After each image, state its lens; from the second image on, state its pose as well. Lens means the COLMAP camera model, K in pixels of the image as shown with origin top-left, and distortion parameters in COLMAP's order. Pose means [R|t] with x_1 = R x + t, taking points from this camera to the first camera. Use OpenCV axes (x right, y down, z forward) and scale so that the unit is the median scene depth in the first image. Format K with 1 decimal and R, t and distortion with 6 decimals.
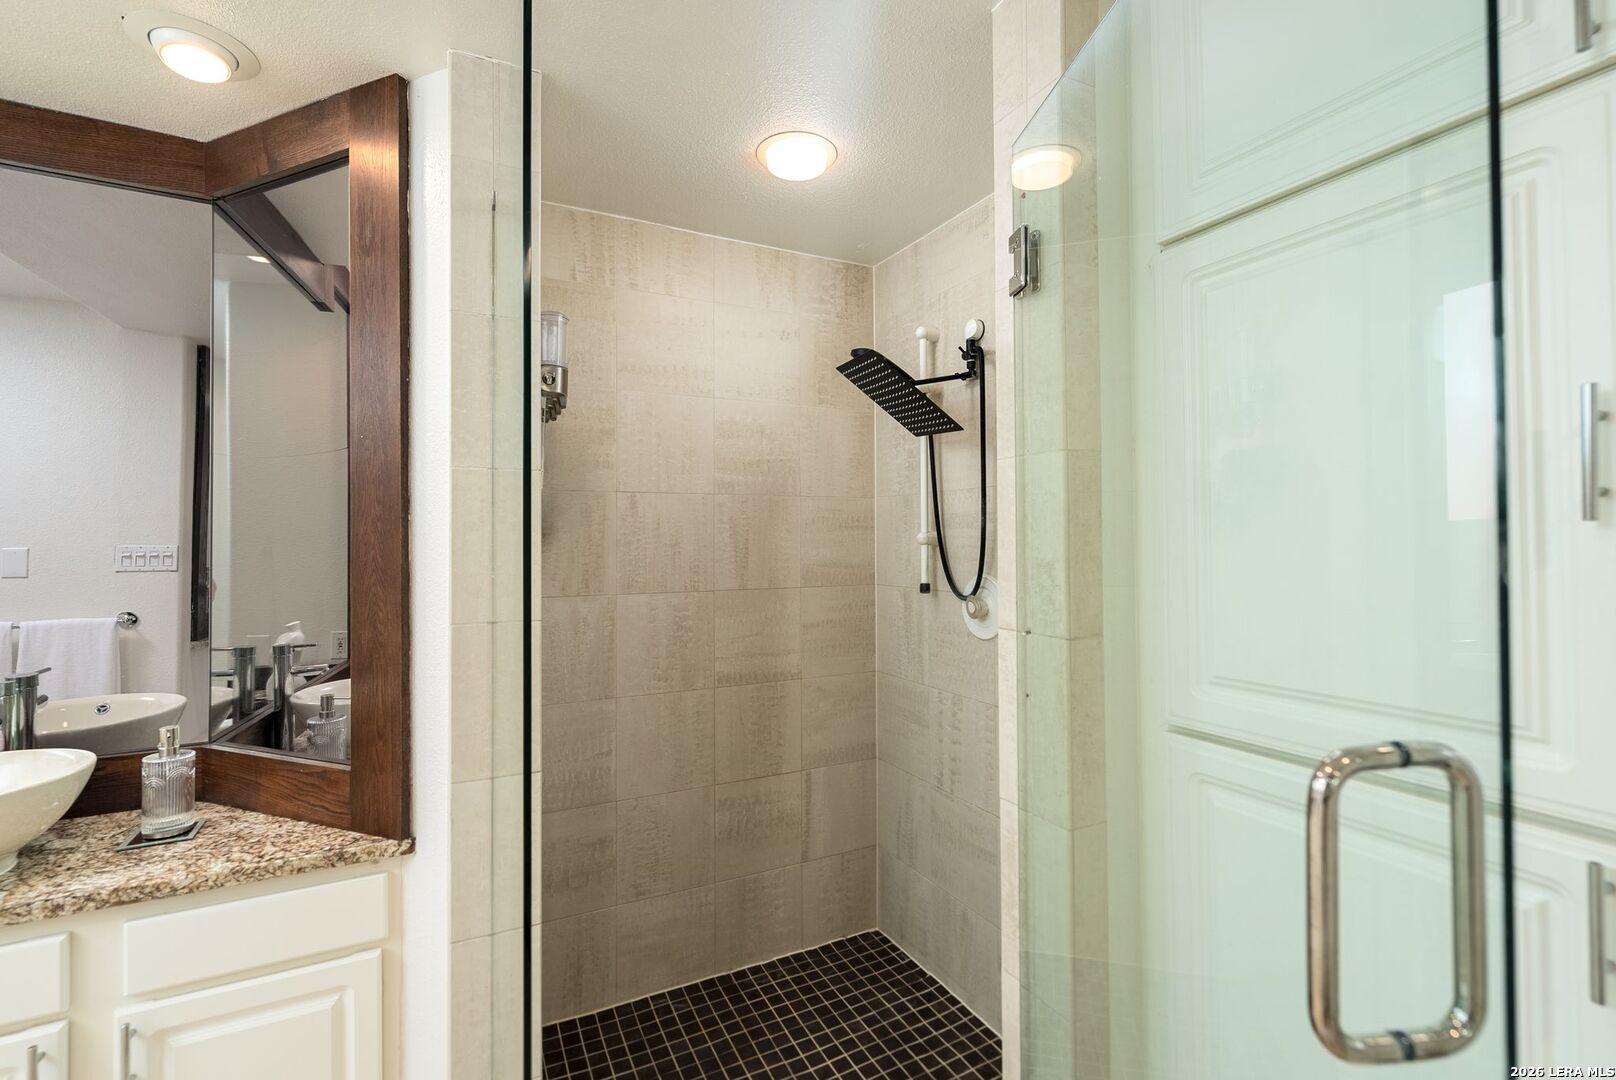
lens RADIAL K [[682.0, 0, 804.7], [0, 682.0, 541.5], [0, 0, 1]] dist [0.000981, 0.000138]
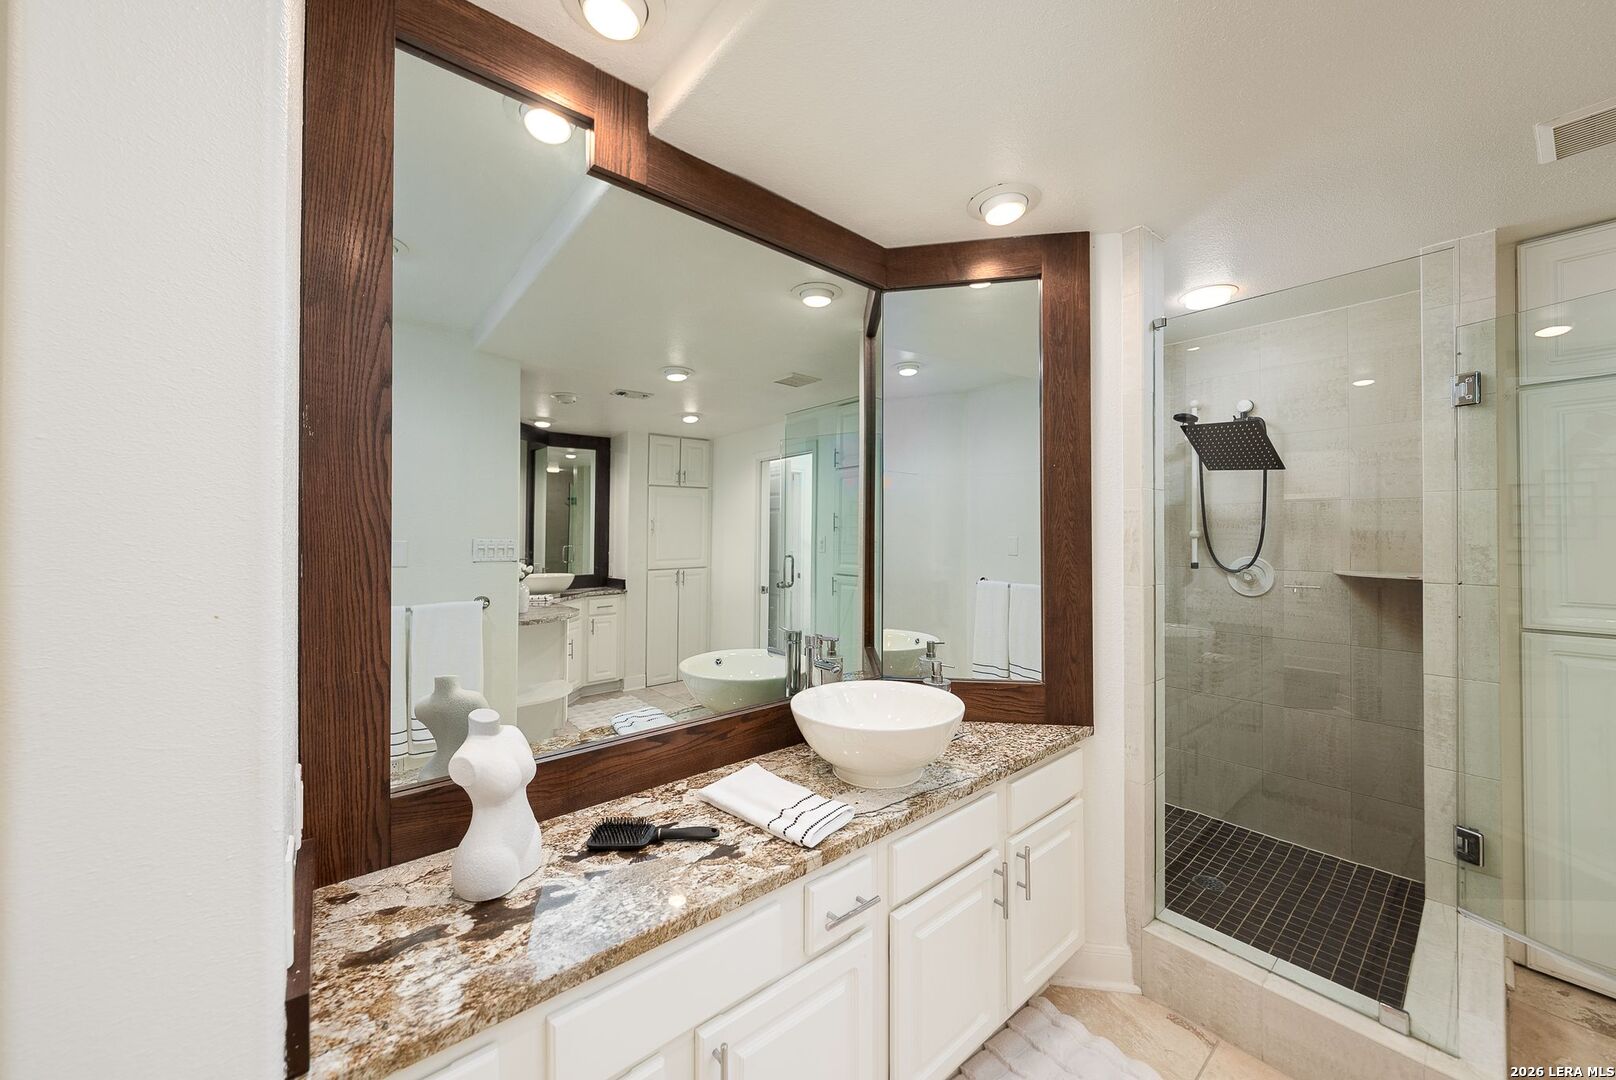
lens RADIAL K [[553.2, 0, 810.4], [0, 553.2, 541.2], [0, 0, 1]] dist [0.000959, 0.000013]
pose [[0.976305, 0.002433, 0.216386, -1.463342], [-0.003544, 0.999982, 0.004747, 0.011627], [-0.216371, -0.005402, 0.976296, -0.090041]]
